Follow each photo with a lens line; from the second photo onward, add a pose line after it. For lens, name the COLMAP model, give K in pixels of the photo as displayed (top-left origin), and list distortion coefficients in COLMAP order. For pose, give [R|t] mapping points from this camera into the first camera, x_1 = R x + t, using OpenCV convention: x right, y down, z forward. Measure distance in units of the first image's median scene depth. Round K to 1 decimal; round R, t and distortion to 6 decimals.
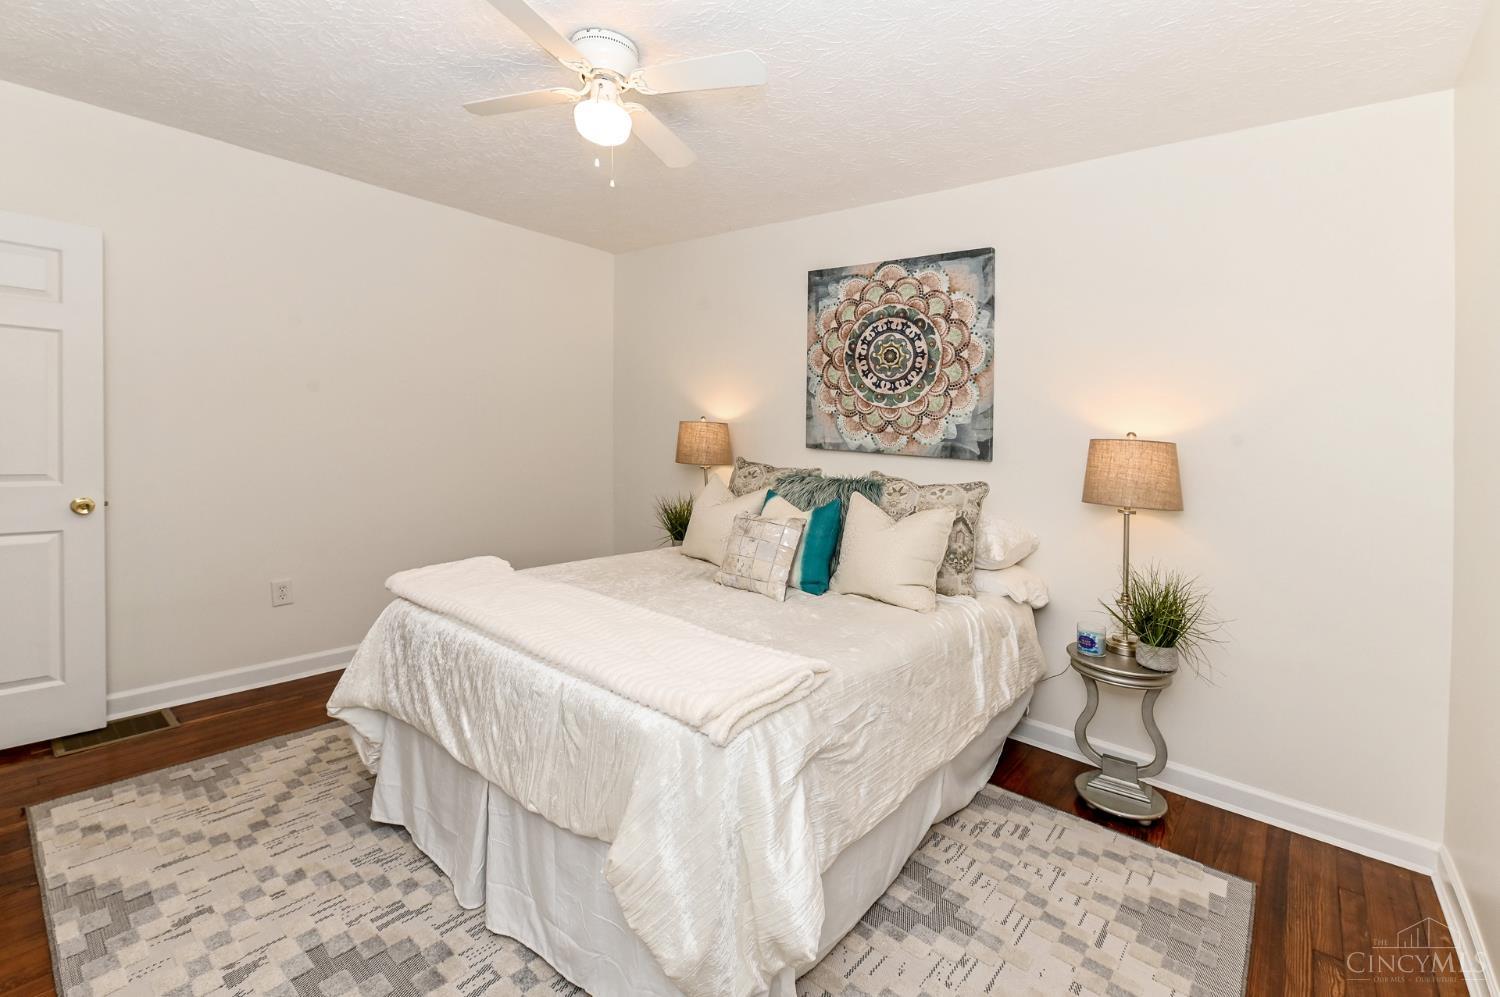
lens RADIAL K [[660.5, 0, 748.6], [0, 660.5, 492.1], [0, 0, 1]] dist [-0.000735, -0.000080]
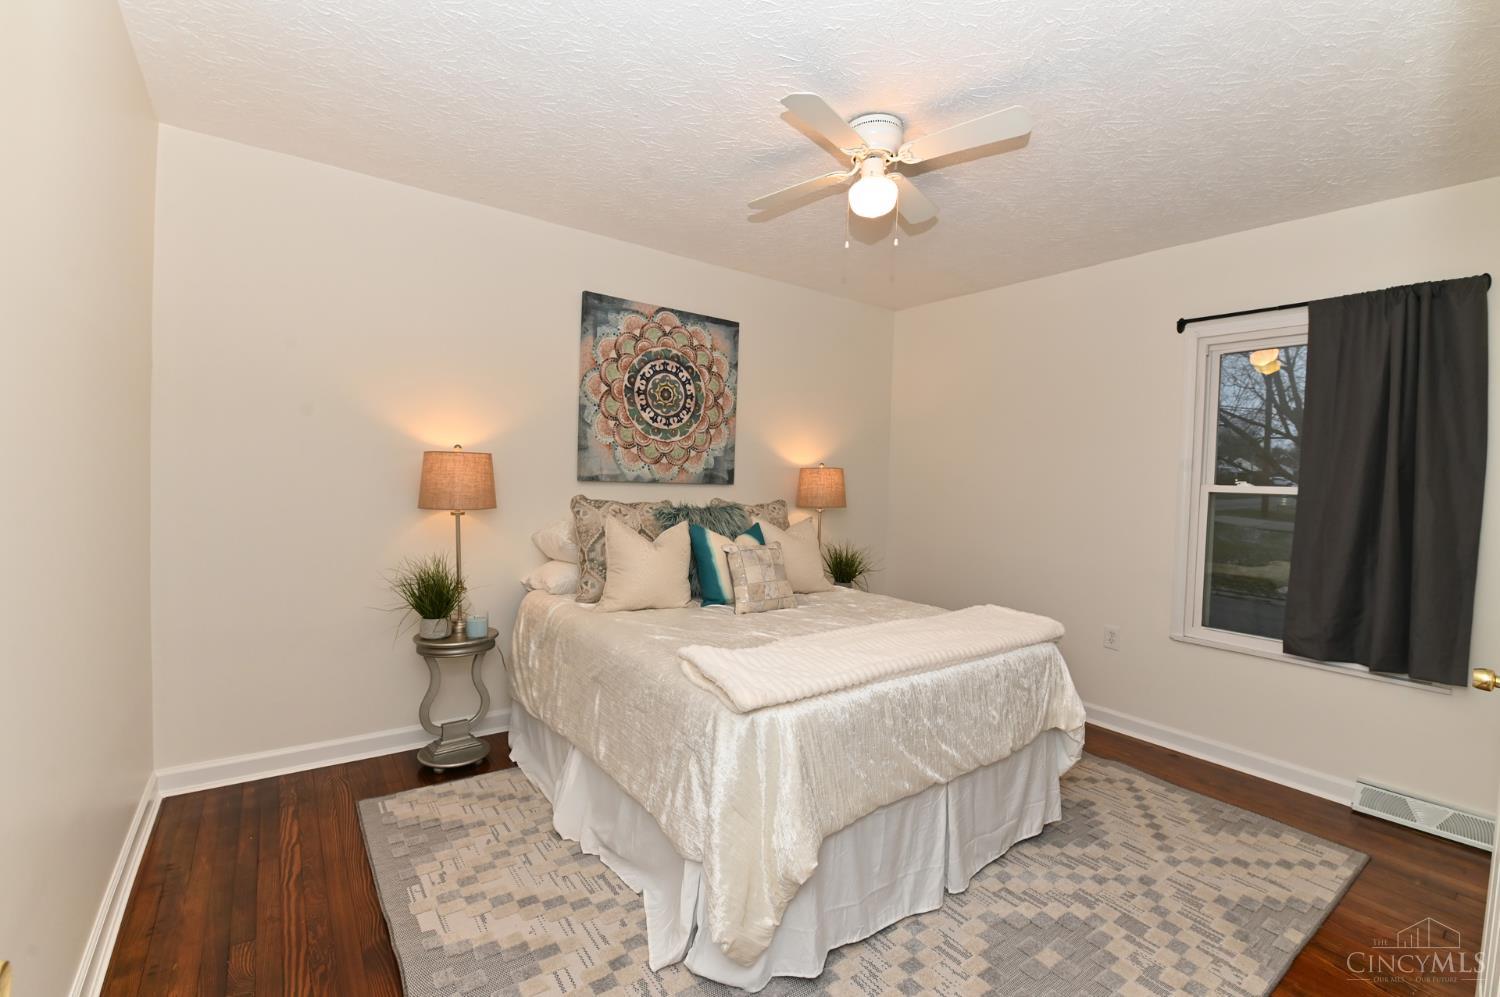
lens RADIAL K [[660.5, 0, 748.6], [0, 660.5, 492.1], [0, 0, 1]] dist [-0.000735, -0.000080]
pose [[0.240060, -0.082620, 0.967236, -0.827620], [0.055083, 0.995926, 0.071399, -0.114481], [-0.969194, 0.036138, 0.243632, 0.601808]]
